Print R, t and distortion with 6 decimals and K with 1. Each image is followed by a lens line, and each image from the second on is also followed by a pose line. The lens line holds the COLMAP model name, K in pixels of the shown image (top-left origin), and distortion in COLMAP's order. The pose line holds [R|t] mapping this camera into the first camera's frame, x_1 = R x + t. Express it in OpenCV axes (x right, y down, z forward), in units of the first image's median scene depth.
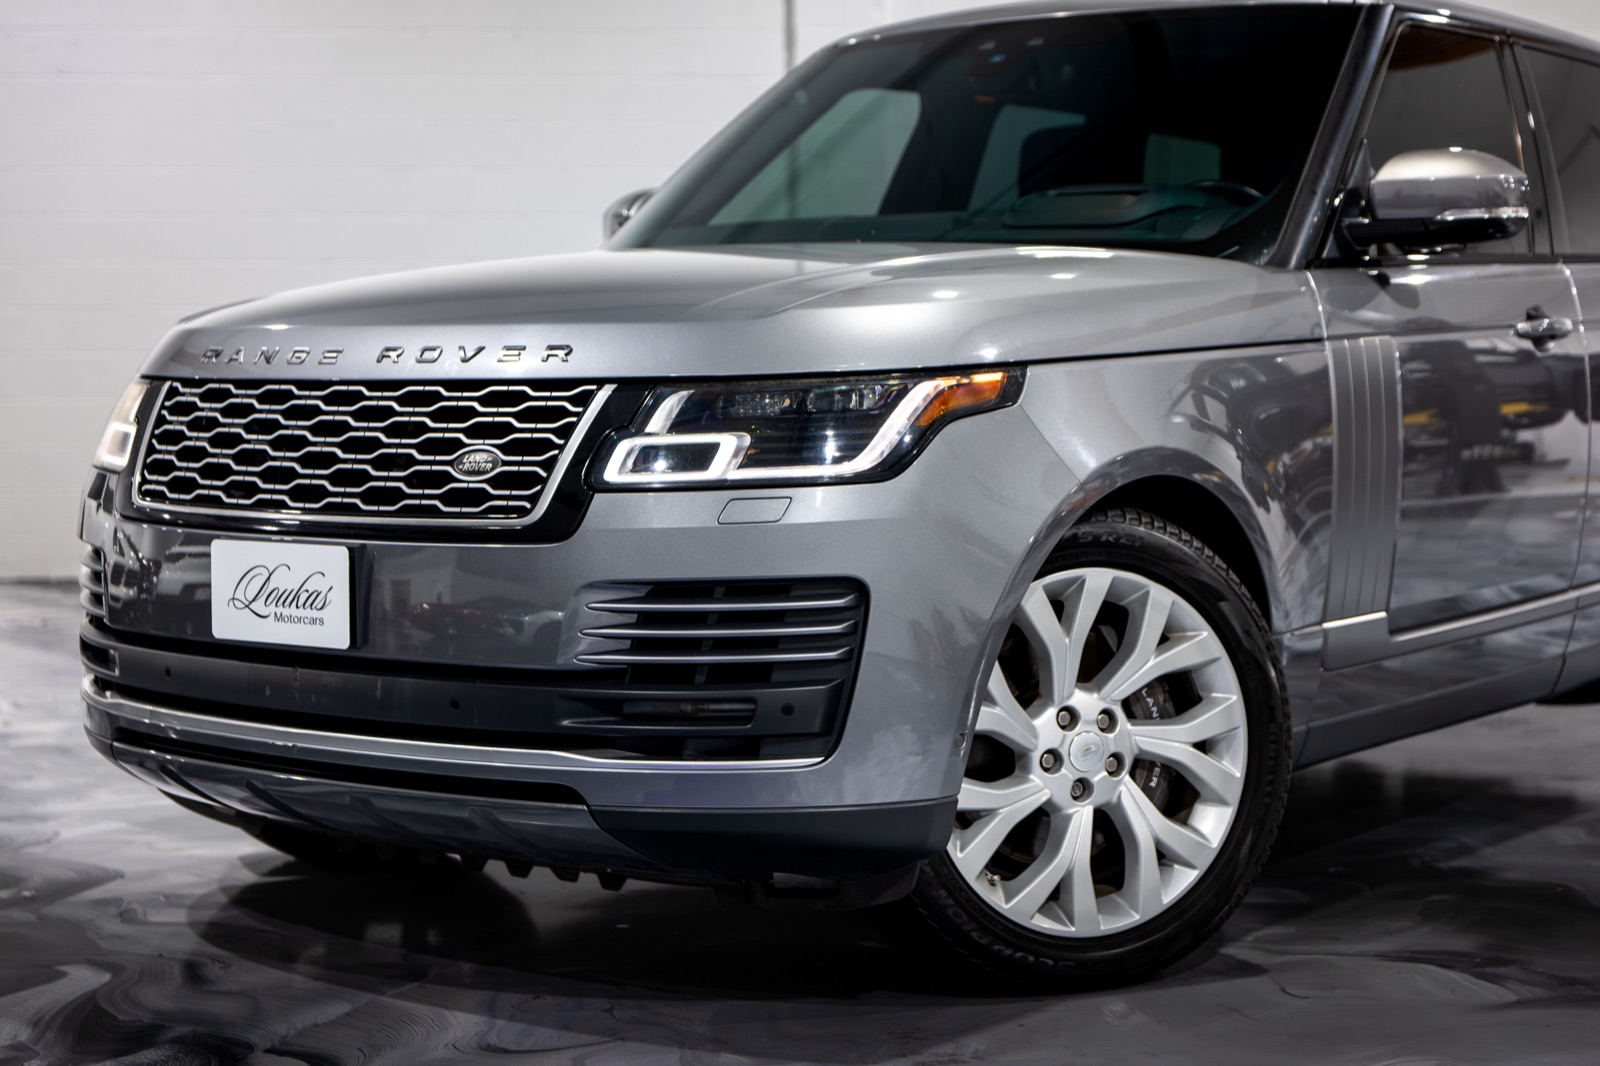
lens RADIAL K [[2945.1, 0, 800.0], [0, 2945.1, 533.0], [0, 0, 1]] dist [-0.076950, 0.016485]
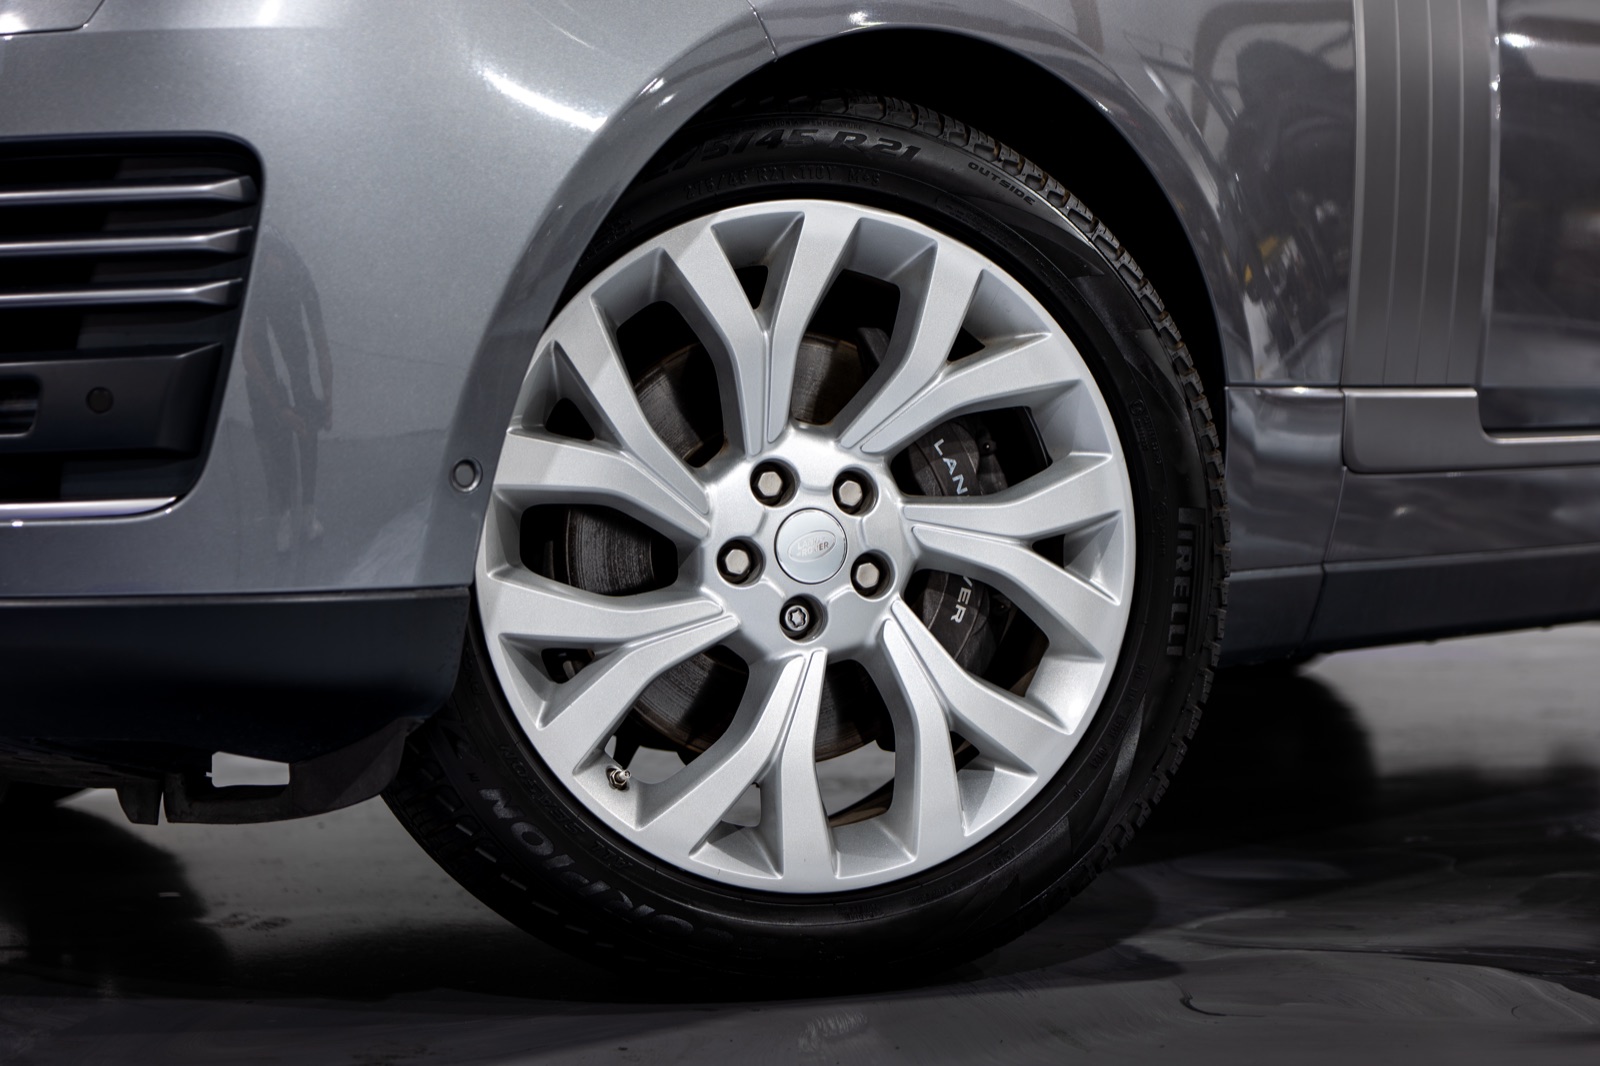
lens RADIAL K [[2945.1, 0, 800.0], [0, 2945.1, 533.0], [0, 0, 1]] dist [-0.076950, 0.016485]
pose [[0.992248, -0.001158, -0.124266, 0.160843], [-0.003614, 0.999265, -0.038166, 0.091793], [0.124219, 0.038319, 0.991515, 0.464986]]
